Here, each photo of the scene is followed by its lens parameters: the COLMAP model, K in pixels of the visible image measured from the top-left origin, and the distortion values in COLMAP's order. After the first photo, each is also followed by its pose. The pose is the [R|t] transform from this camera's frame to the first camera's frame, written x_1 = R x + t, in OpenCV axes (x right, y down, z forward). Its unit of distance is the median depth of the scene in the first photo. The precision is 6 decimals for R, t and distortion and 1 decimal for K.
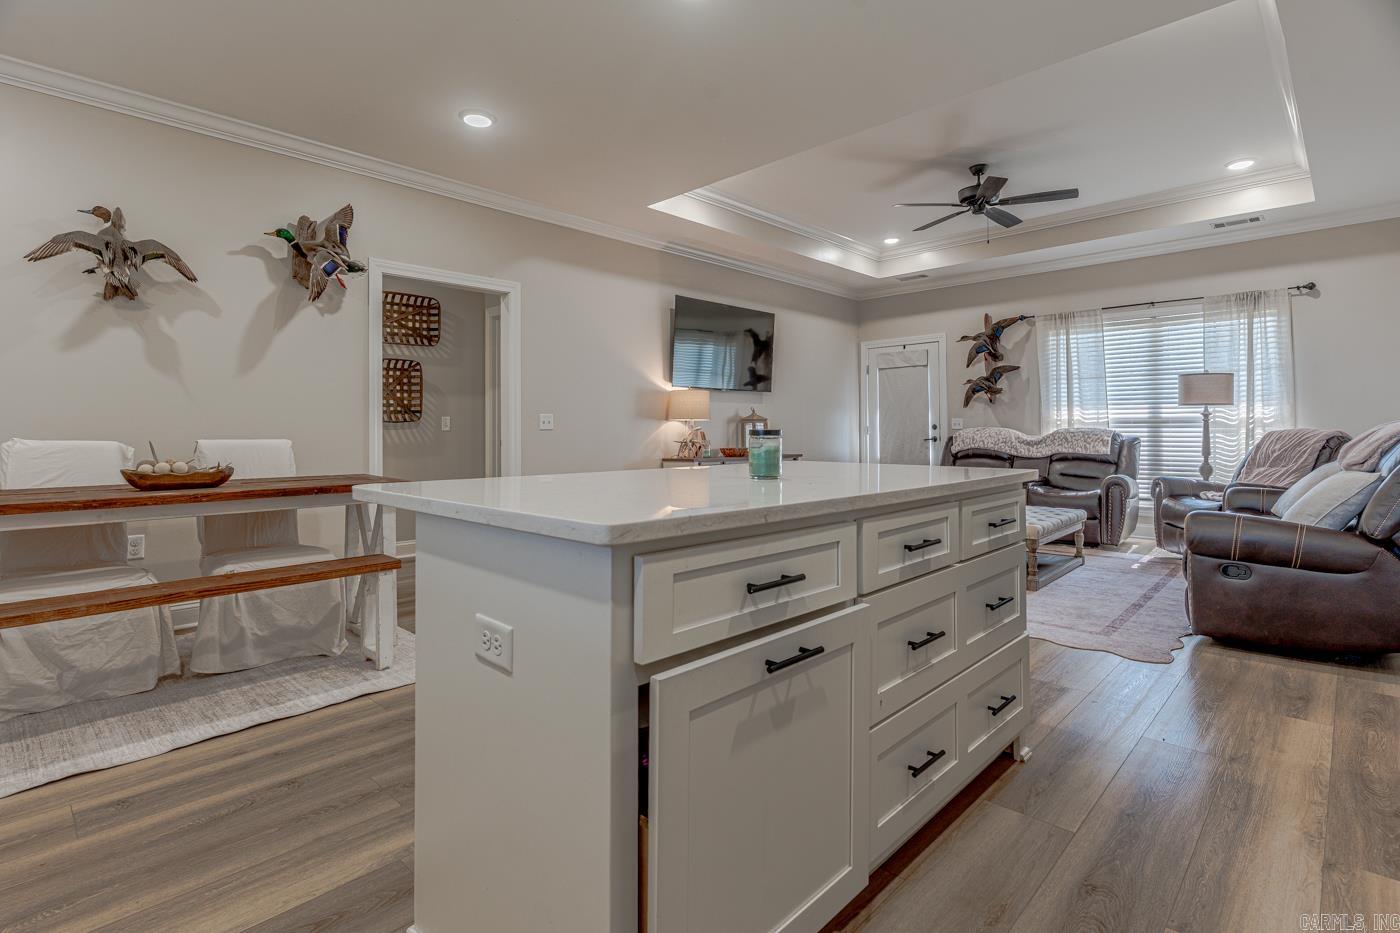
lens RADIAL K [[688.2, 0, 685.3], [0, 688.2, 419.3], [0, 0, 1]] dist [0.001951, -0.000122]
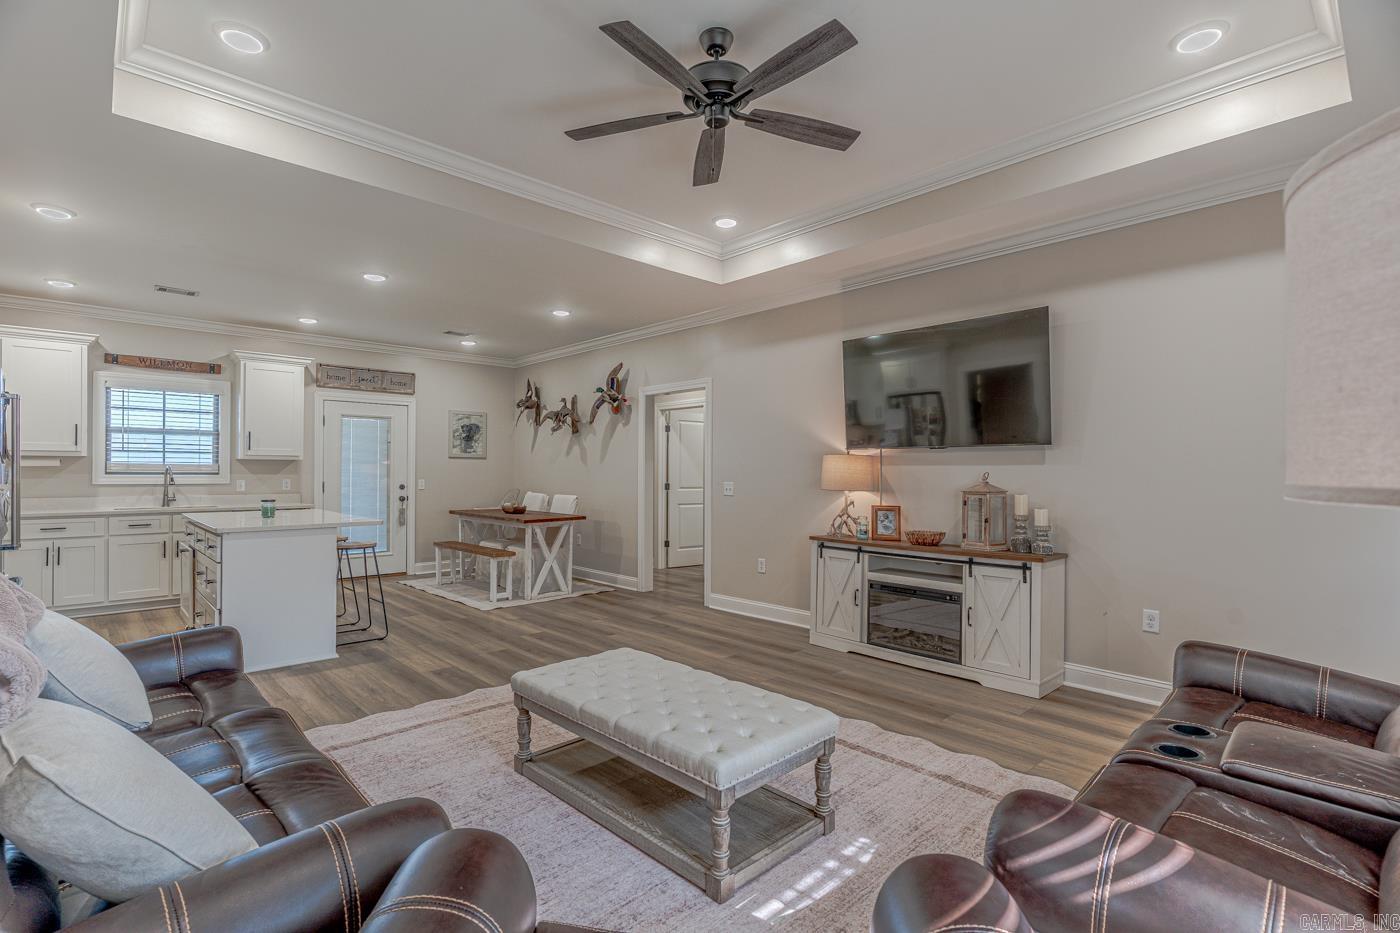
lens RADIAL K [[655.2, 0, 684.7], [0, 655.2, 468.8], [0, 0, 1]] dist [0.000291, 0.000331]
pose [[-0.052684, -0.001669, -0.998610, 0.795515], [0.012012, 0.999925, -0.002305, -0.025077], [0.998539, -0.012117, -0.052660, 0.848617]]
